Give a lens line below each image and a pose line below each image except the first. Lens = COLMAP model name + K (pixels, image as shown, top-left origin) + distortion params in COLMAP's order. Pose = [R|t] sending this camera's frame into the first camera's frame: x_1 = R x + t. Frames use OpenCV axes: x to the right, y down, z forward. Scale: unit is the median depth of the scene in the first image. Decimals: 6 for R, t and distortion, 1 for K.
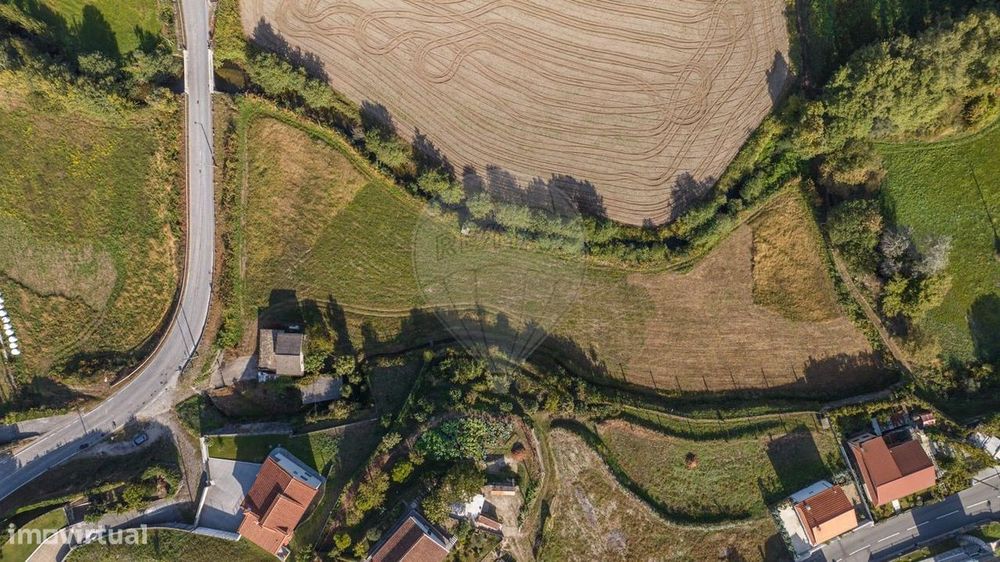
lens RADIAL K [[697.4, 0, 502.6], [0, 697.4, 278.7], [0, 0, 1]] dist [-0.045735, 0.062111]
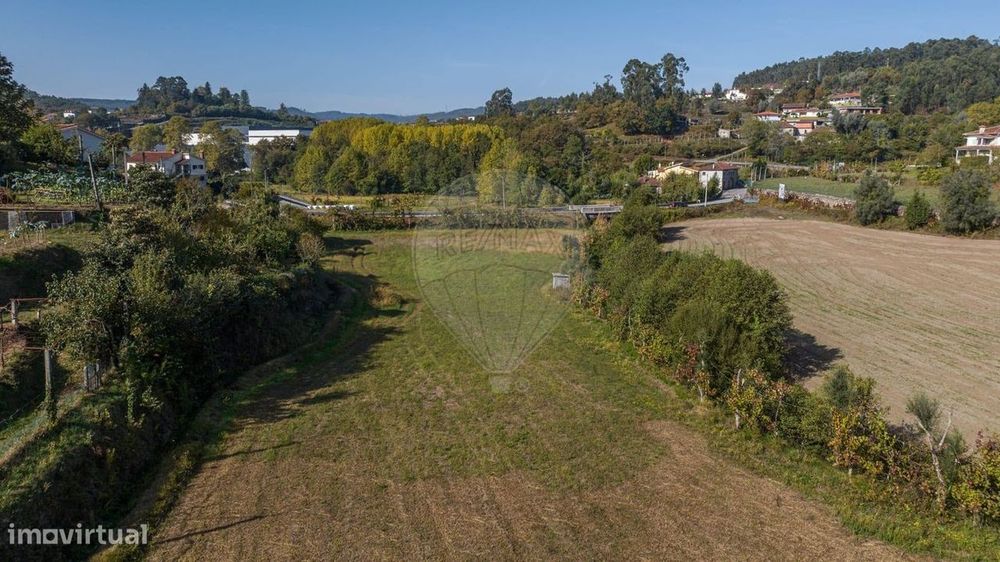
lens RADIAL K [[697.4, 0, 502.6], [0, 697.4, 278.7], [0, 0, 1]] dist [-0.045735, 0.062111]
pose [[0.347469, 0.173548, -0.921491, 0.374488], [-0.937623, 0.052423, -0.343679, 0.133146], [-0.011337, 0.983429, 0.180938, 0.909988]]
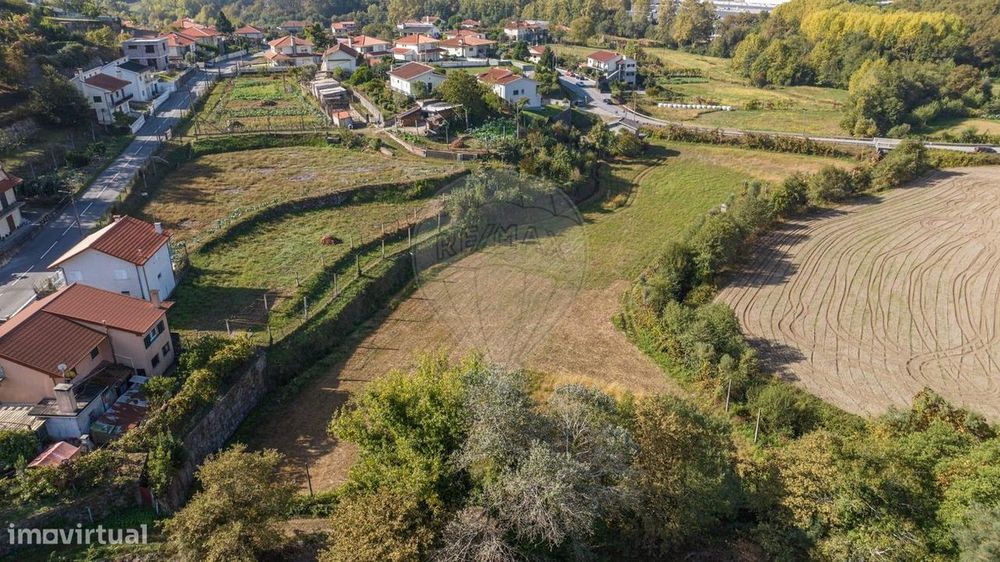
lens RADIAL K [[707.7, 0, 503.2], [0, 707.7, 266.1], [0, 0, 1]] dist [-0.053831, 0.064582]
pose [[-0.349577, 0.364694, -0.863015, 0.768587], [-0.936905, -0.138436, 0.321007, -0.100829], [-0.002403, 0.920779, 0.390077, 0.739338]]
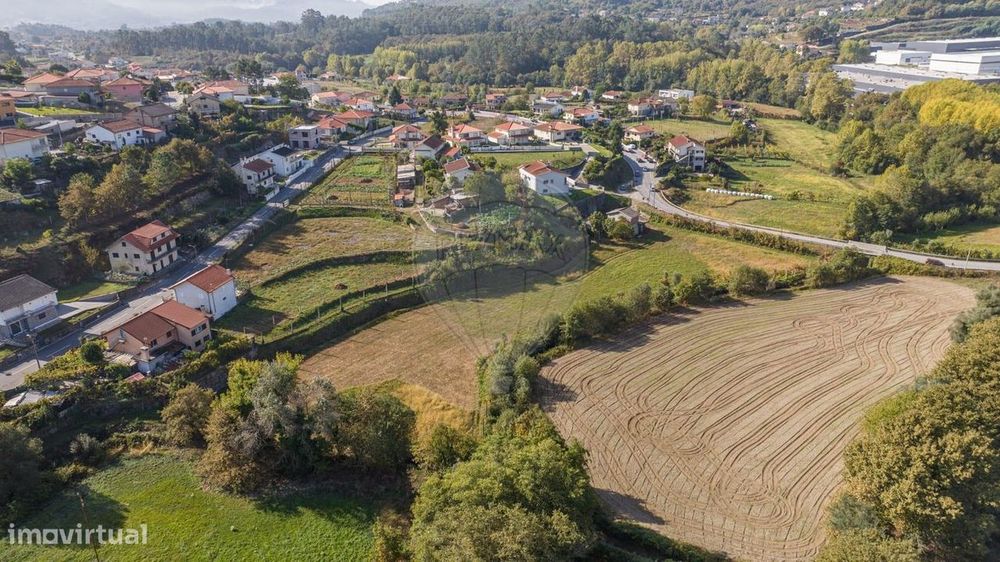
lens RADIAL K [[697.4, 0, 502.6], [0, 697.4, 278.7], [0, 0, 1]] dist [-0.045735, 0.062111]
pose [[-0.623516, 0.288734, -0.726540, 0.846557], [-0.781785, -0.222736, 0.582409, -0.514666], [0.006335, 0.931140, 0.364607, 0.590936]]
